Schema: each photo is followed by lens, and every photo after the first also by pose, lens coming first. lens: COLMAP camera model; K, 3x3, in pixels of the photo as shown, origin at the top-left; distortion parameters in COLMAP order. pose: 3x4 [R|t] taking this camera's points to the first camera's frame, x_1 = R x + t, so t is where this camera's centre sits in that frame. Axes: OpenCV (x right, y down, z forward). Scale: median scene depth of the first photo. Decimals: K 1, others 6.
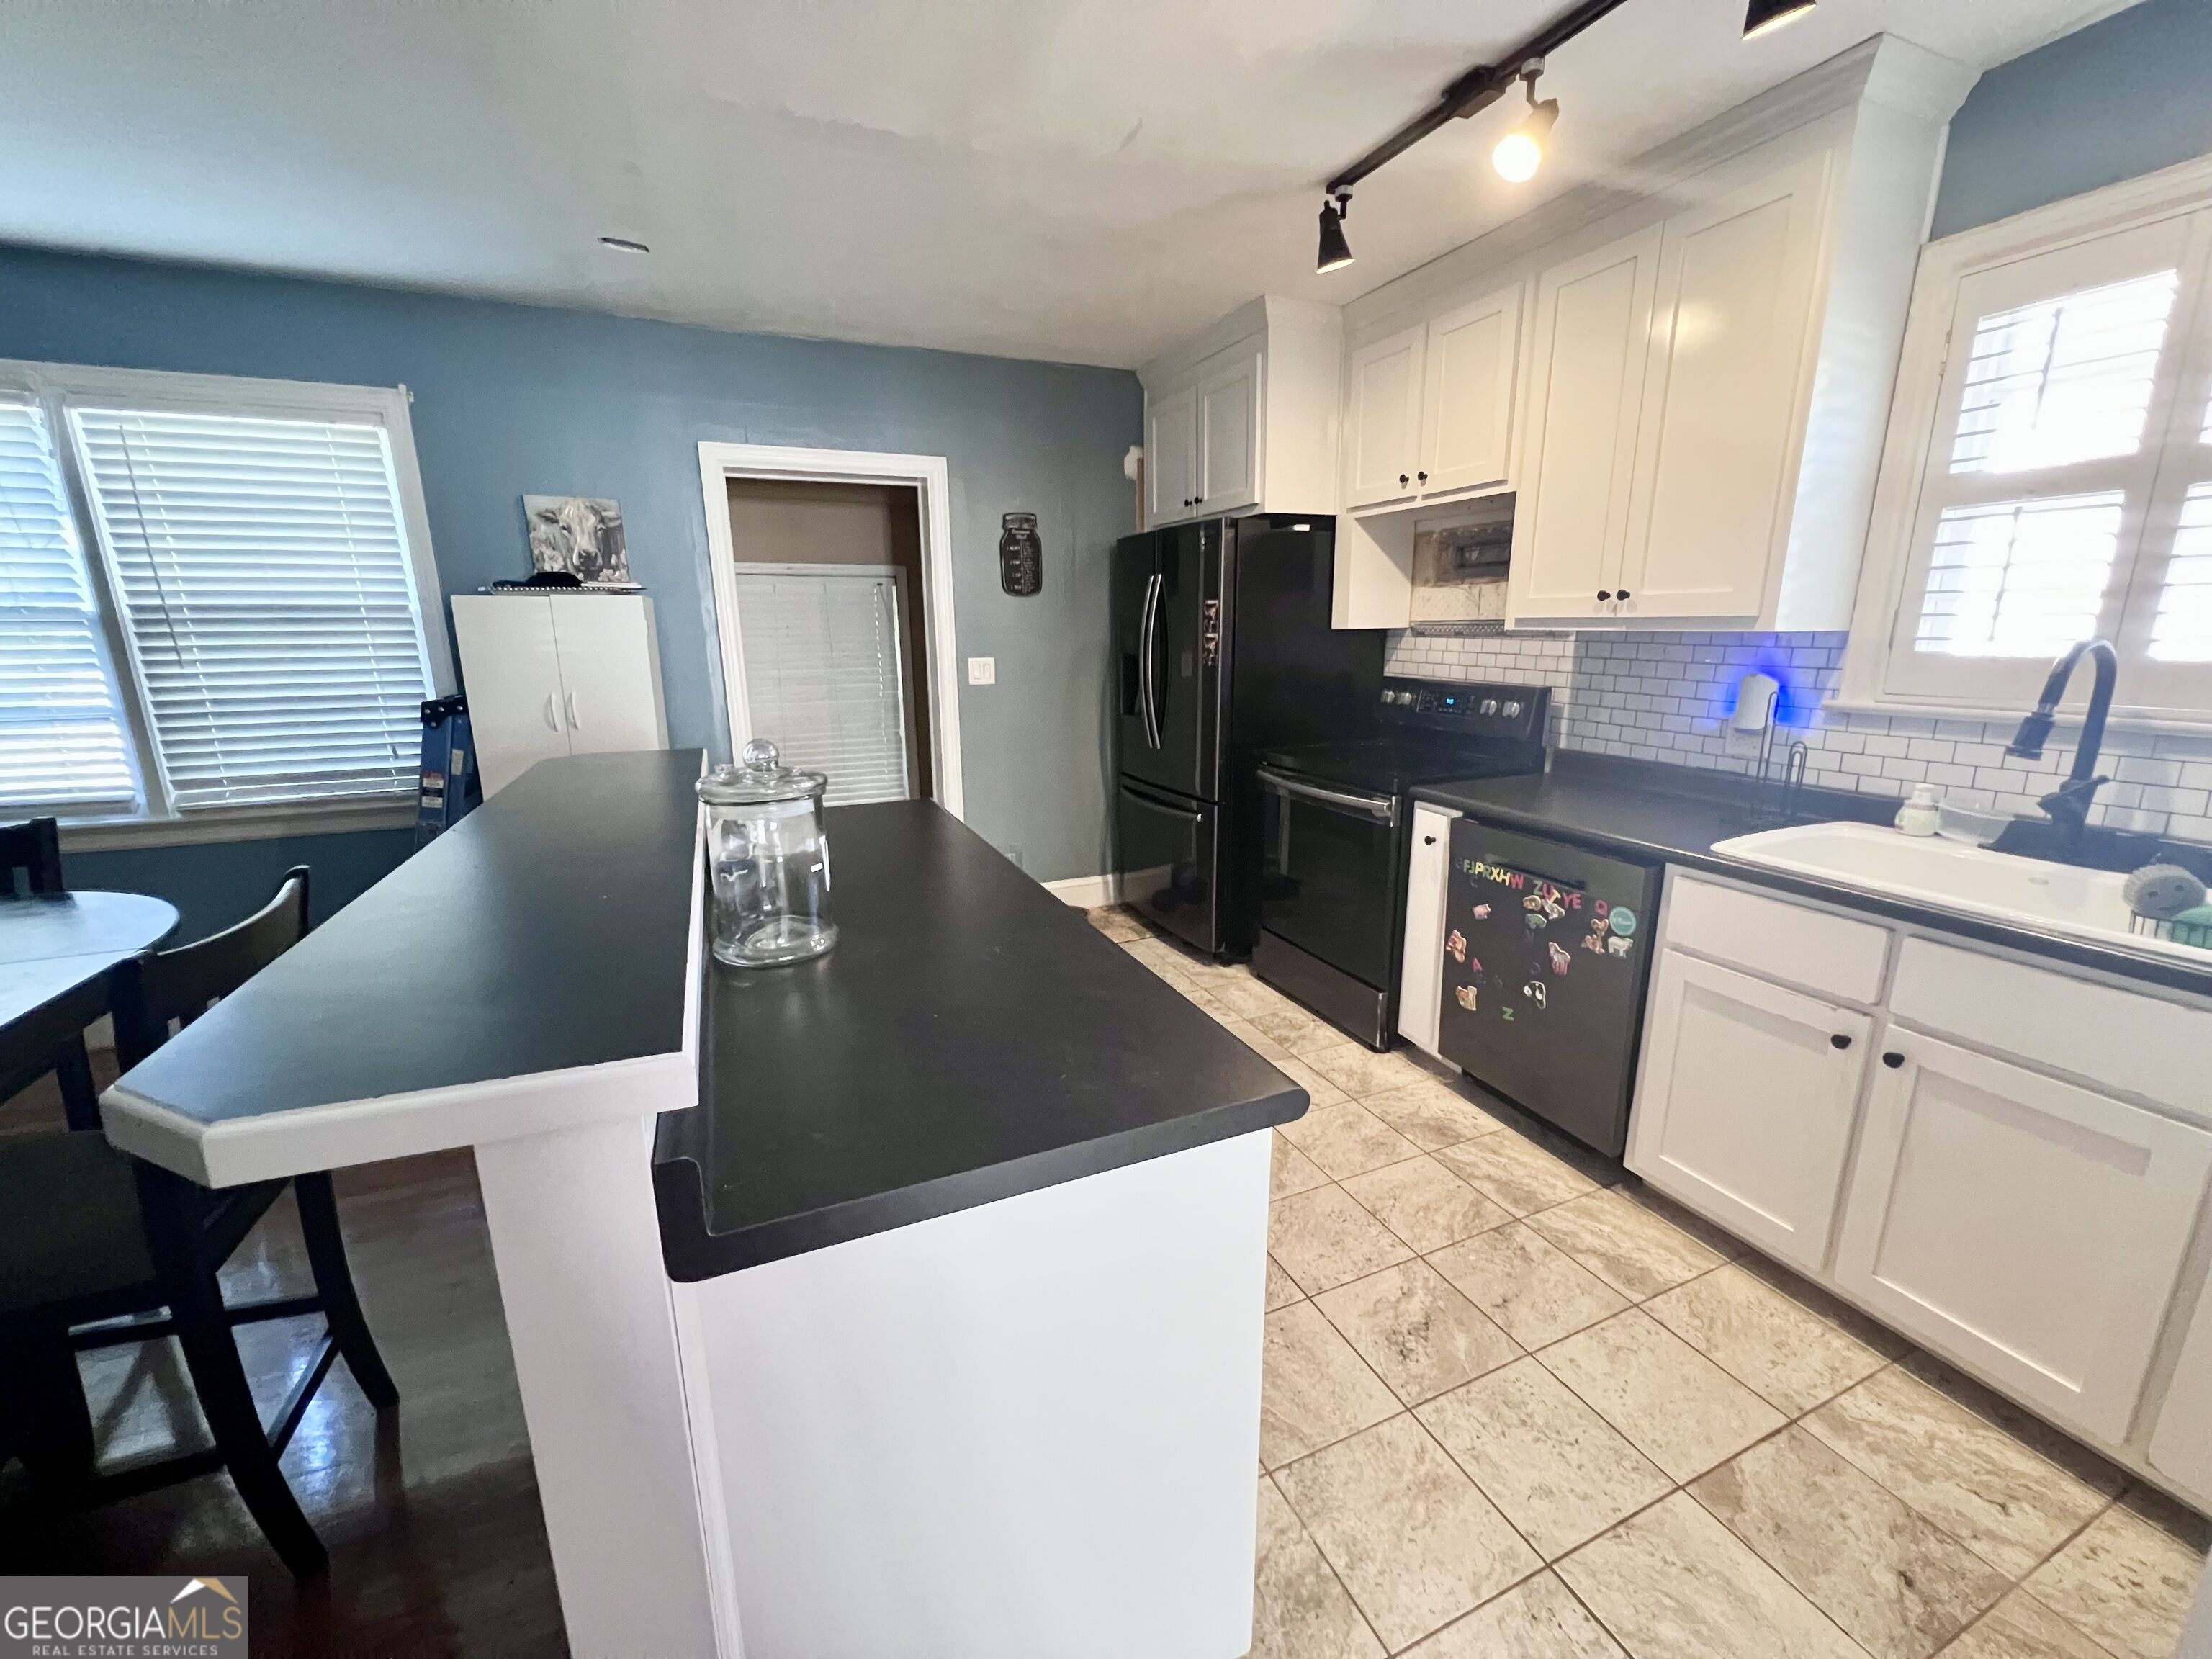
lens RADIAL K [[882.4, 0, 1107.7], [0, 882.4, 829.6], [0, 0, 1]] dist [-0.003753, 0.001053]
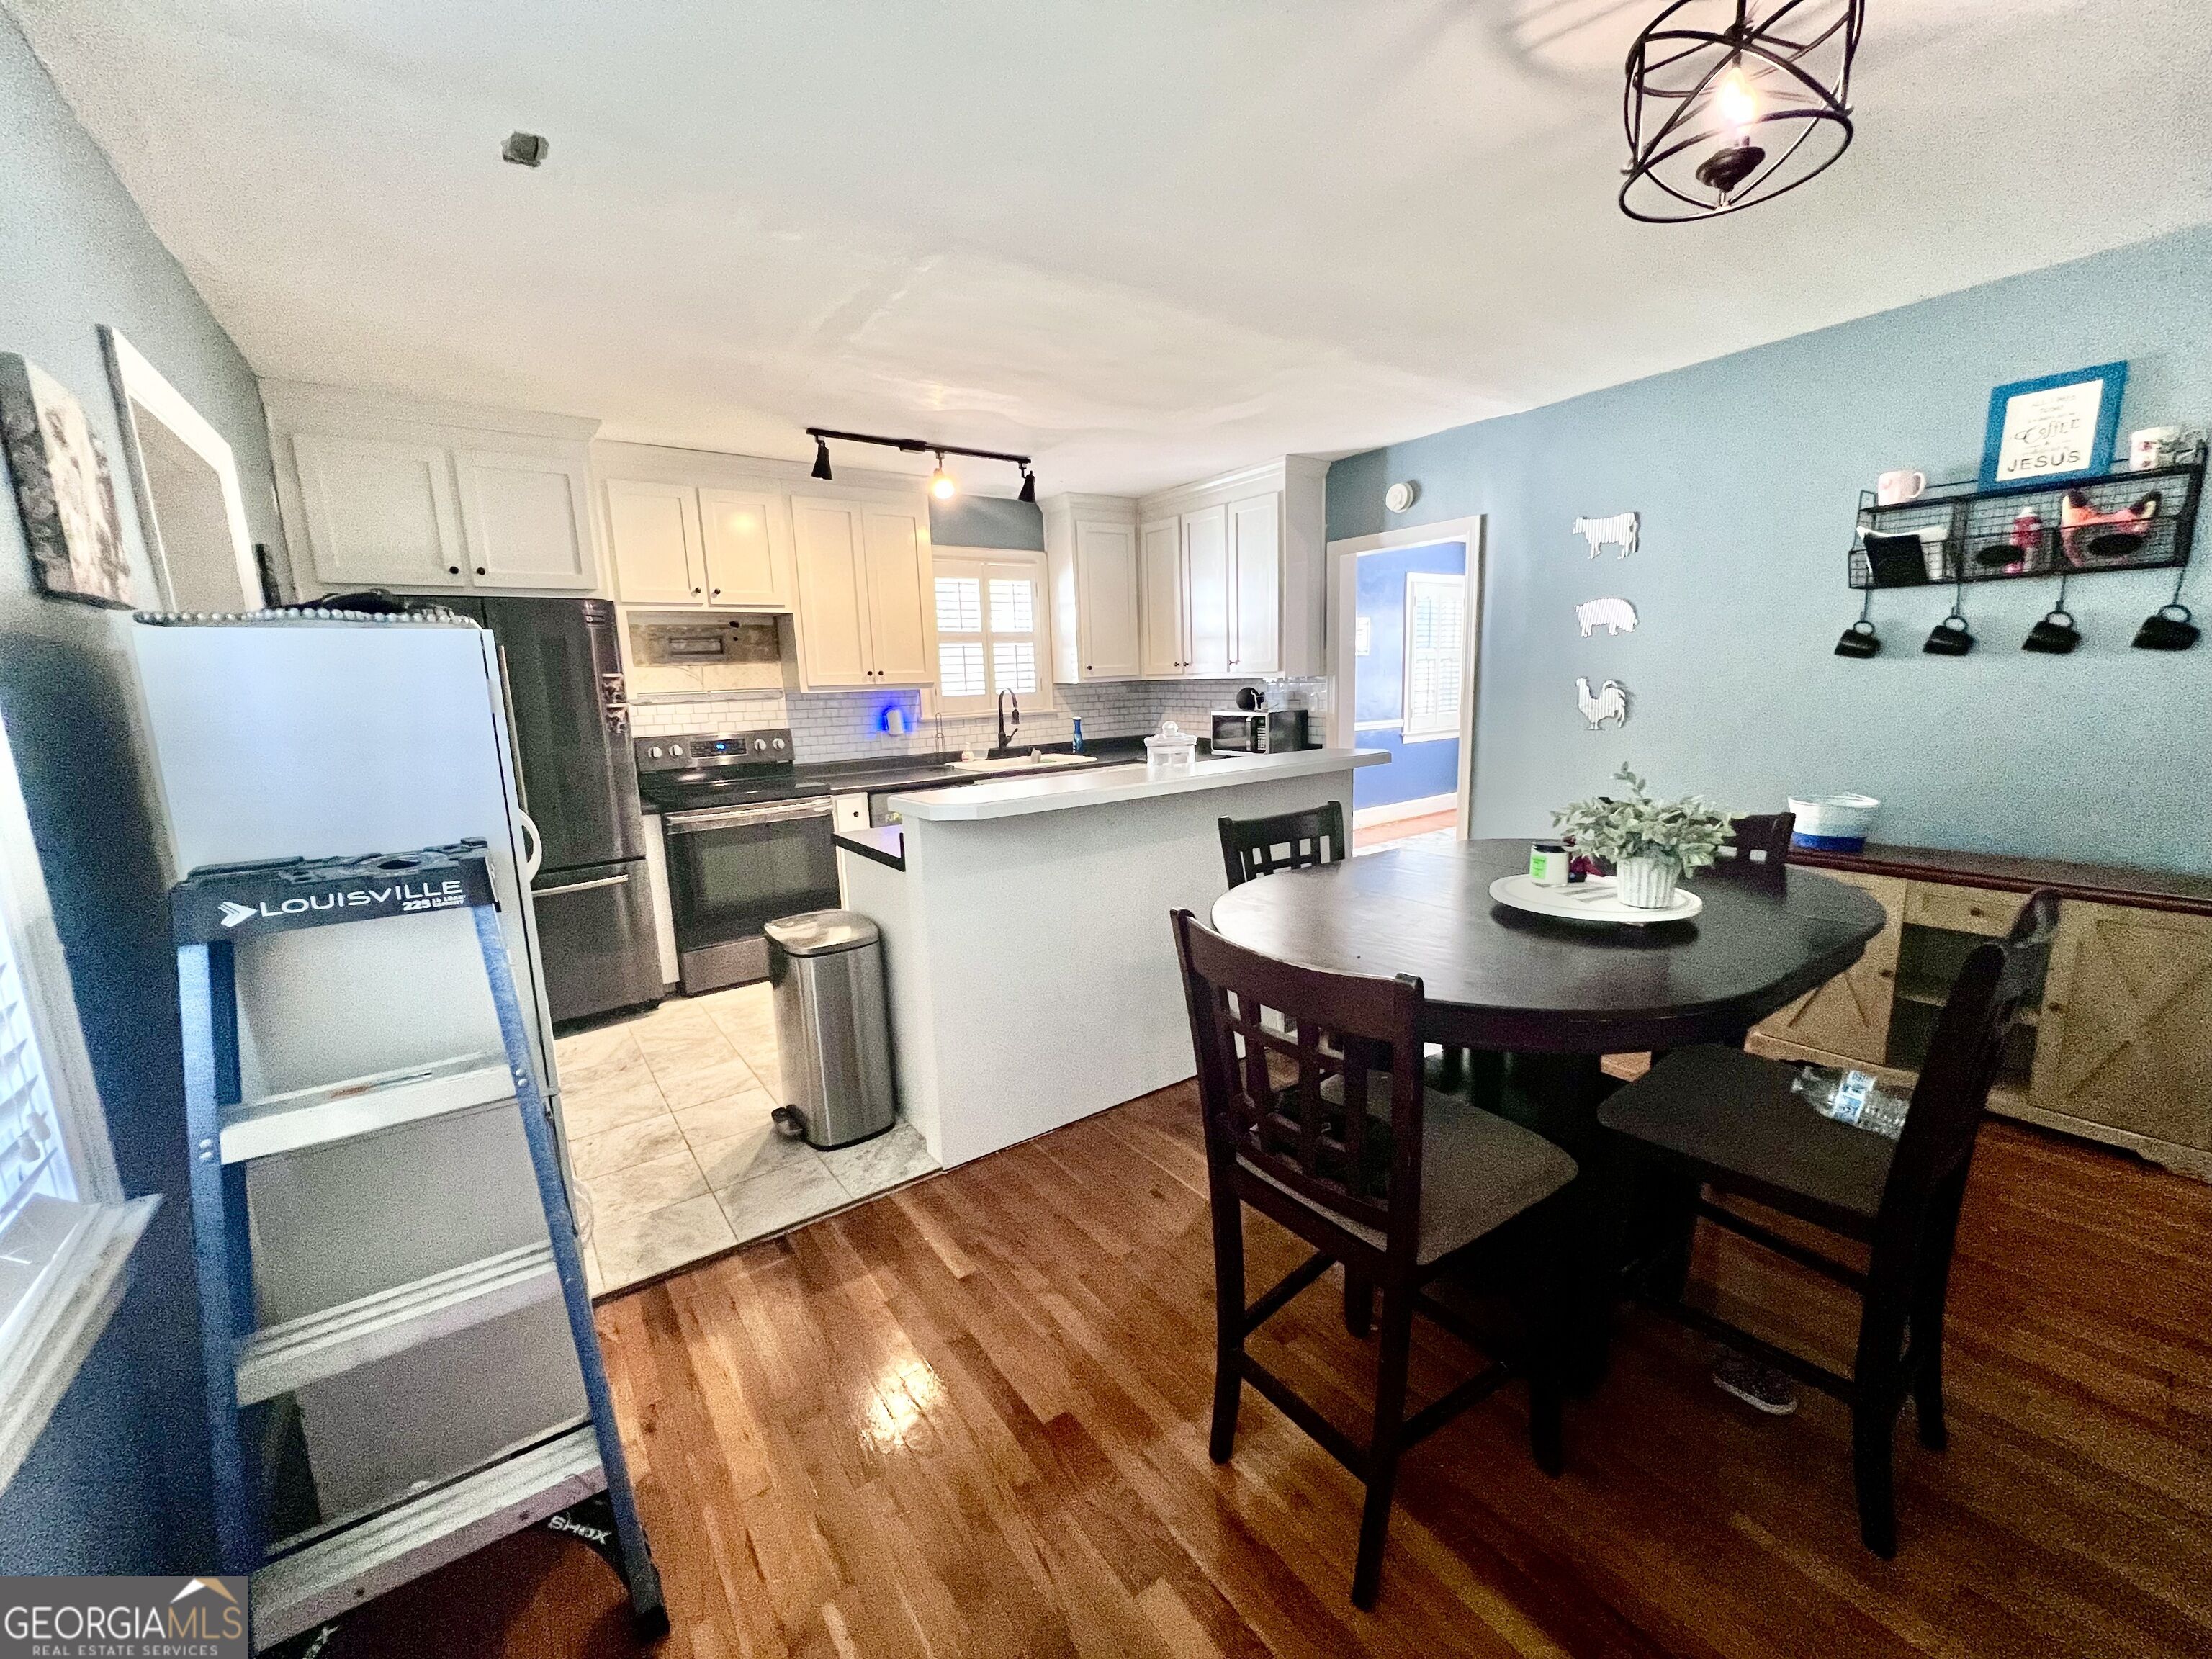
lens RADIAL K [[882.4, 0, 1109.0], [0, 882.4, 832.3], [0, 0, 1]] dist [-0.003753, 0.001053]
pose [[-0.215334, -0.153482, 0.964404, -1.263613], [0.255940, 0.944180, 0.207410, -0.166867], [-0.942405, 0.291491, -0.164032, 0.761948]]
